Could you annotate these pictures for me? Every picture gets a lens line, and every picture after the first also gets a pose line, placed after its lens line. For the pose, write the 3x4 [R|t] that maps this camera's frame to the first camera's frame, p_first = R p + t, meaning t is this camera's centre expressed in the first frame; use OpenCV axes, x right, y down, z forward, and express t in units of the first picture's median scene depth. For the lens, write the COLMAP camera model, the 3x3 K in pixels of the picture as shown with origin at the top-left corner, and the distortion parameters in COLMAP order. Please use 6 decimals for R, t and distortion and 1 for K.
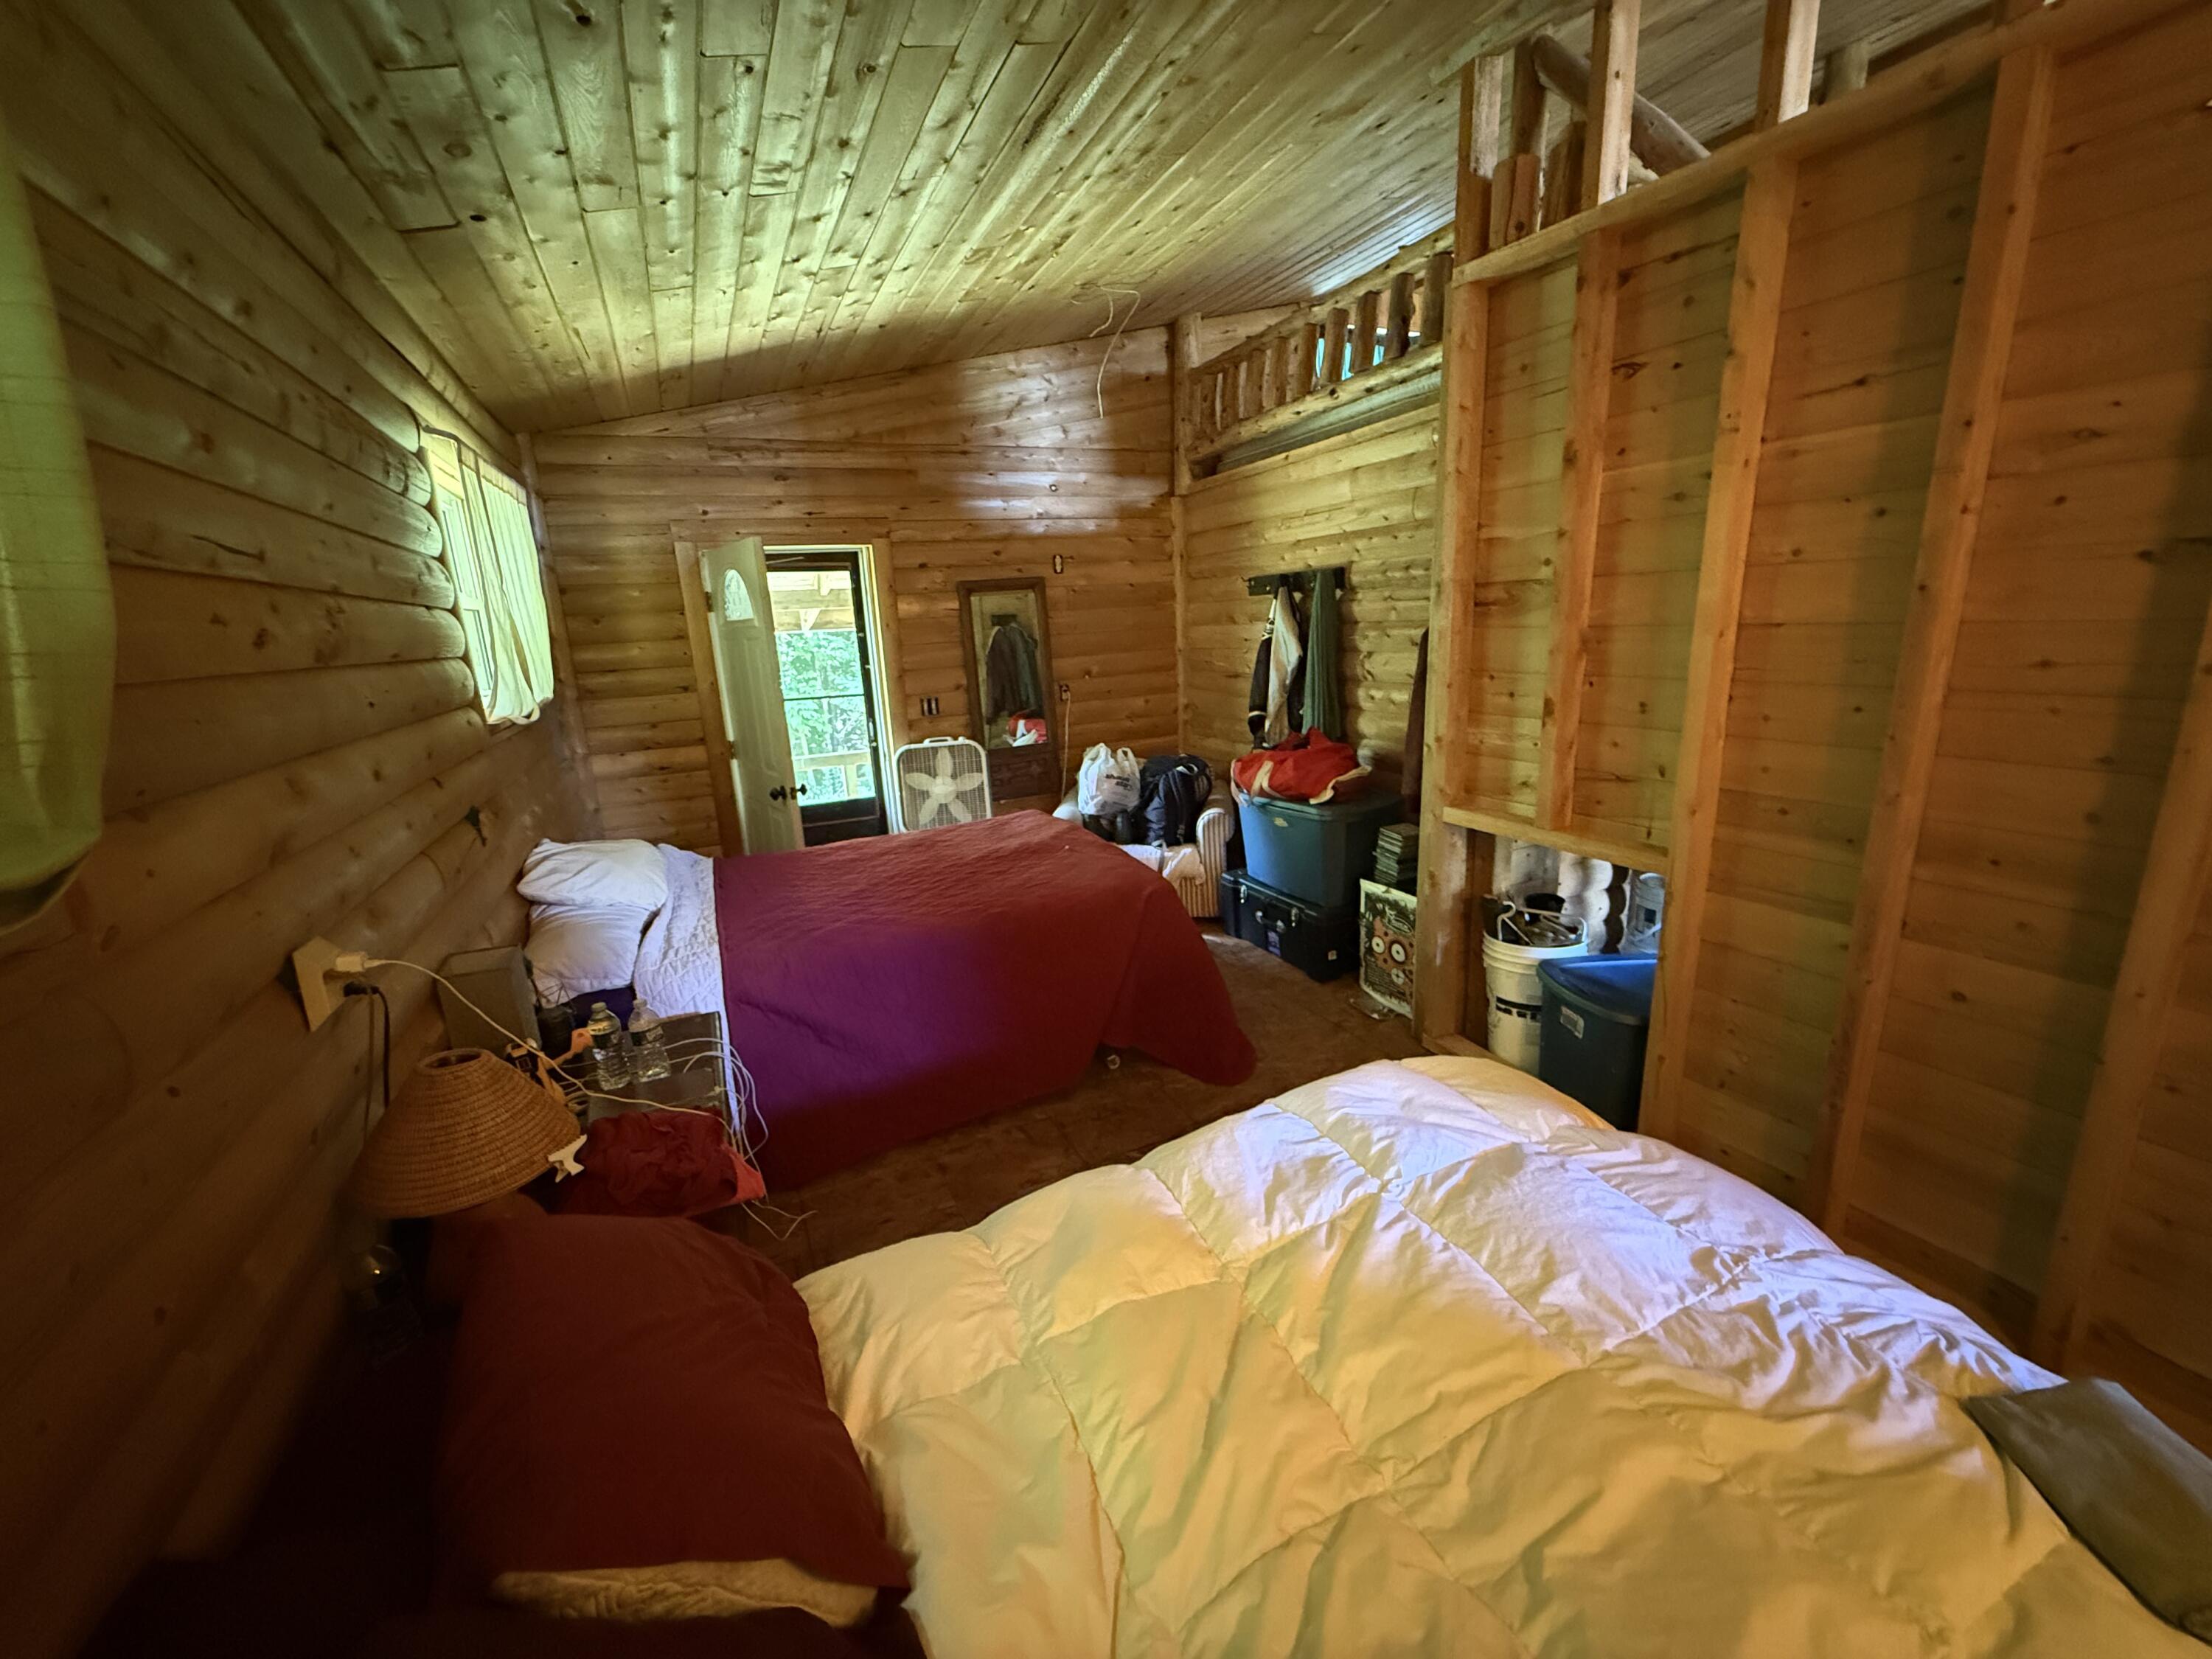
lens RADIAL K [[875.0, 0, 1101.1], [0, 875.0, 830.2], [0, 0, 1]] dist [-0.001542, -0.000275]
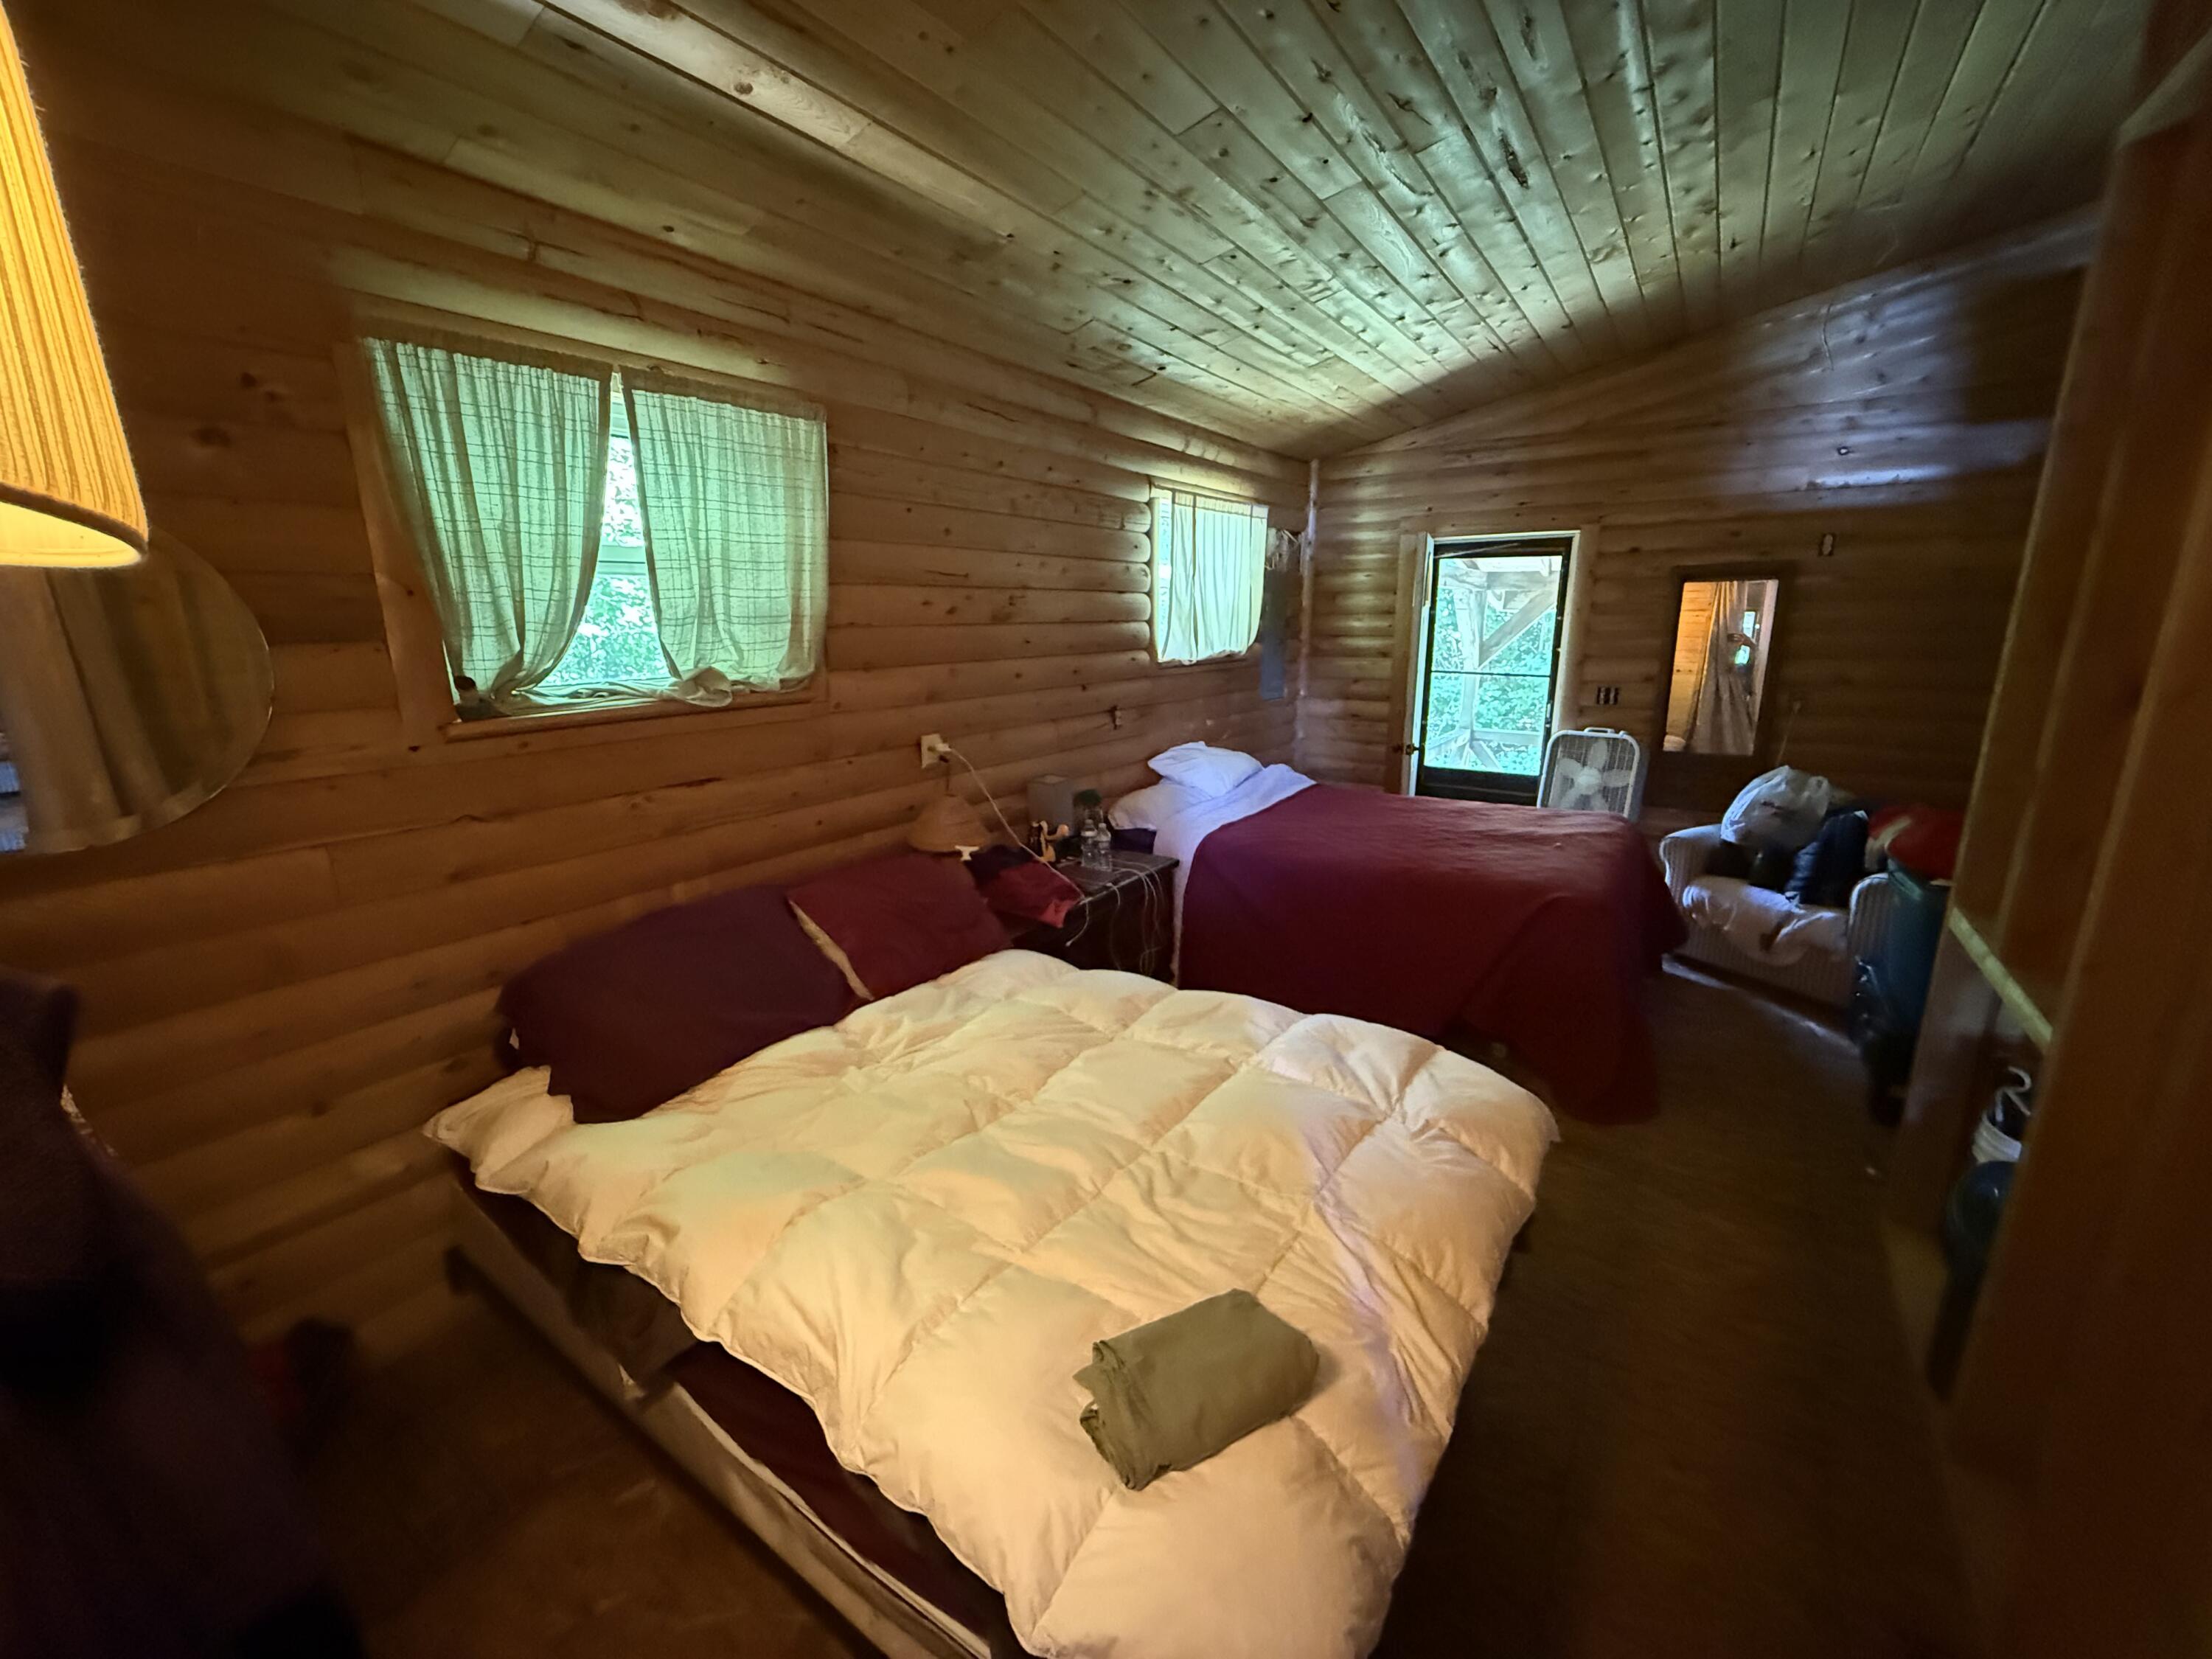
lens RADIAL K [[875.0, 0, 1104.9], [0, 875.0, 827.6], [0, 0, 1]] dist [-0.001542, -0.000275]
pose [[0.510886, 0.250099, -0.822463, 0.390330], [-0.222103, 0.962661, 0.154768, -0.029309], [0.830461, 0.103603, 0.547358, 0.021233]]
